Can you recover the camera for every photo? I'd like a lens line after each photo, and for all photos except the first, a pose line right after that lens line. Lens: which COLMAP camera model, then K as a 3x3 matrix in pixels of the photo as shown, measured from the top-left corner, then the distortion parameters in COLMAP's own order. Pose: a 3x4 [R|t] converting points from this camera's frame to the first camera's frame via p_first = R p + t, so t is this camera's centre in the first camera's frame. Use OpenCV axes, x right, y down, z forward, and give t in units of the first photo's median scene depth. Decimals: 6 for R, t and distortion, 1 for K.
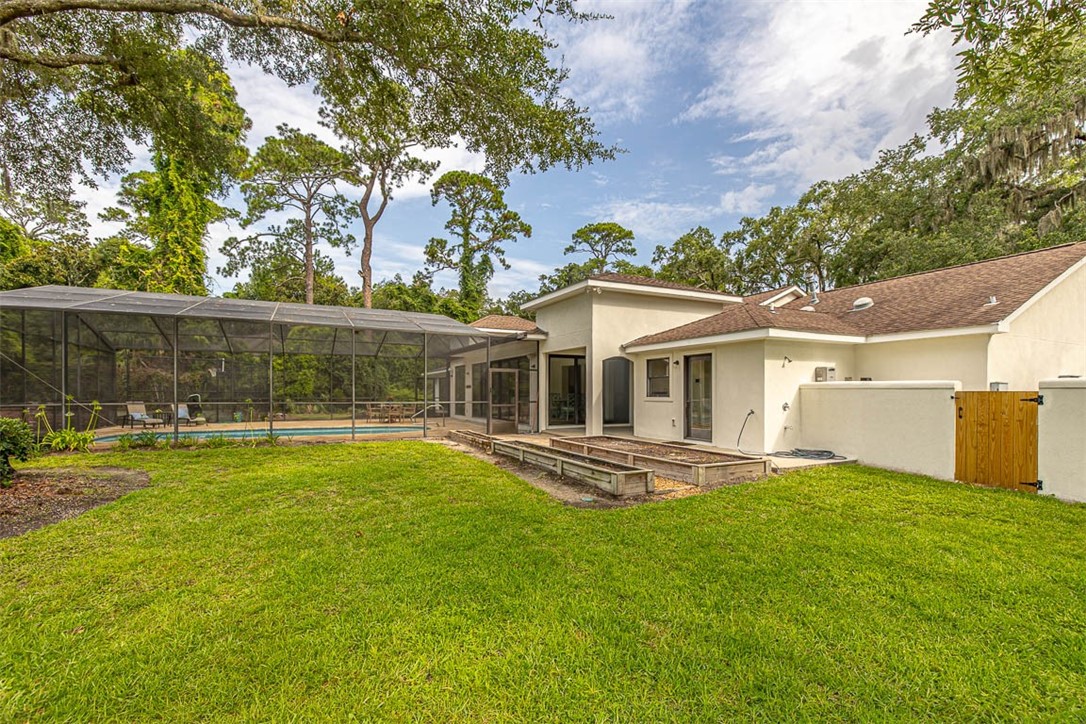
lens RADIAL K [[482.4, 0, 542.3], [0, 482.4, 392.9], [0, 0, 1]] dist [-0.002097, -0.000042]
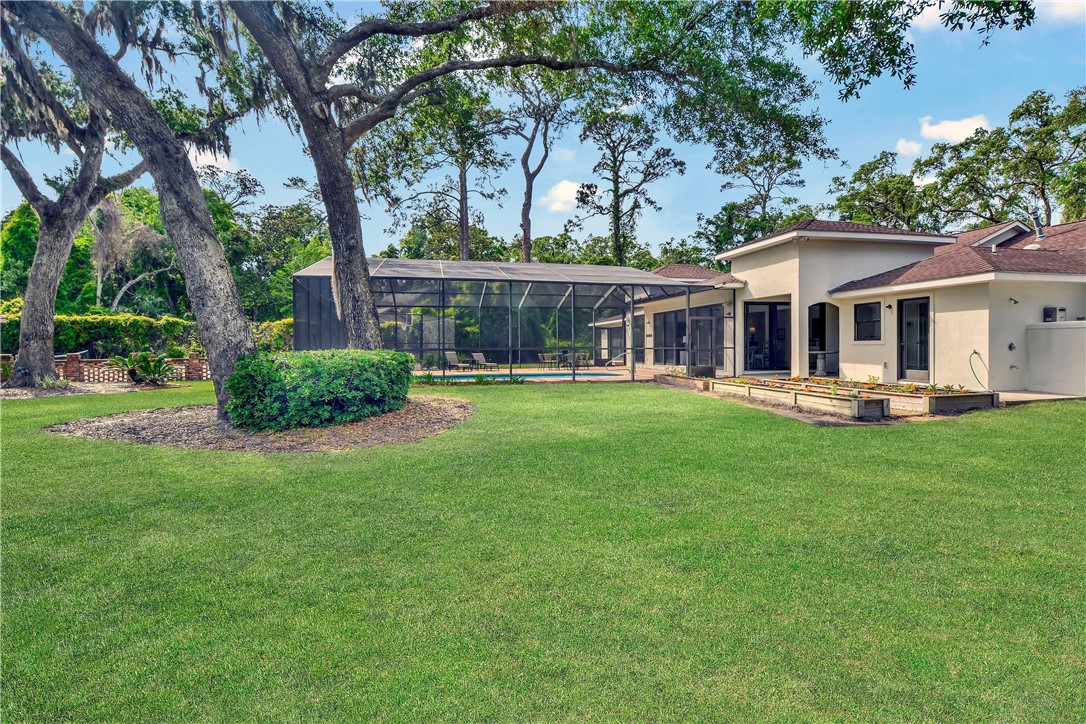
lens RADIAL K [[536.0, 0, 562.8], [0, 536.0, 355.9], [0, 0, 1]] dist [-0.010768, -0.000754]
pose [[0.977376, -0.004423, -0.211461, -0.045134], [0.008153, 0.999826, 0.016772, 0.004839], [0.211350, -0.018117, 0.977243, -0.074264]]
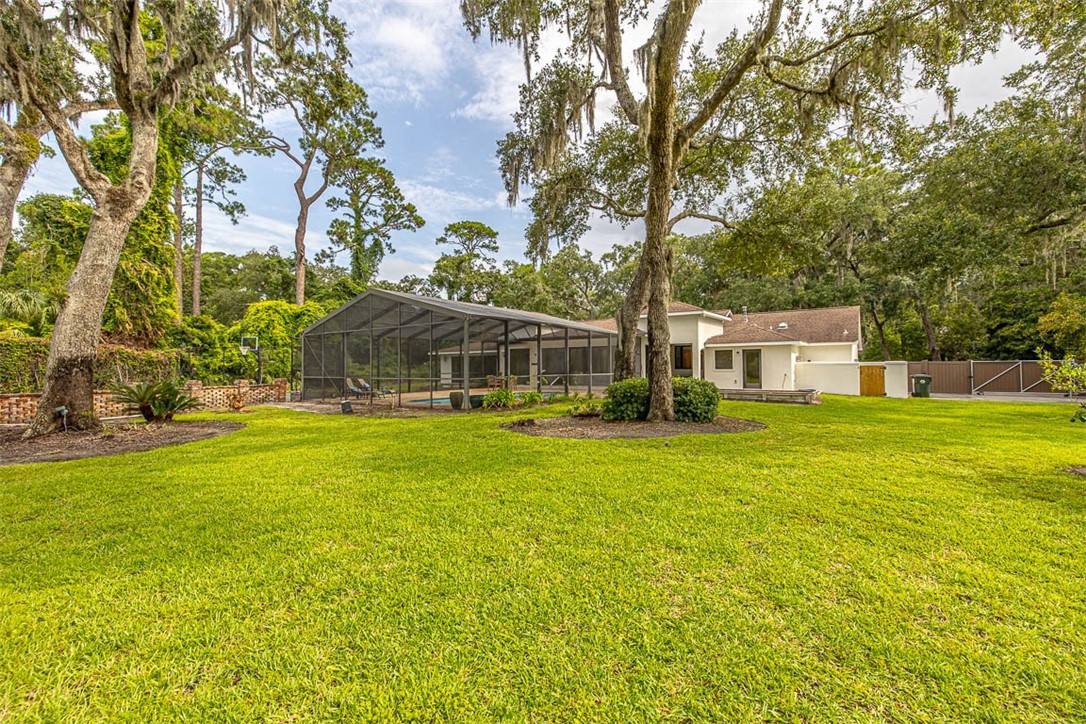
lens RADIAL K [[466.4, 0, 543.0], [0, 466.4, 362.0], [0, 0, 1]] dist [0.011220, -0.000106]
pose [[0.881704, -0.004176, 0.471785, -0.337434], [0.009188, 0.999923, -0.008319, -0.002810], [-0.471714, 0.011670, 0.881675, -0.093210]]
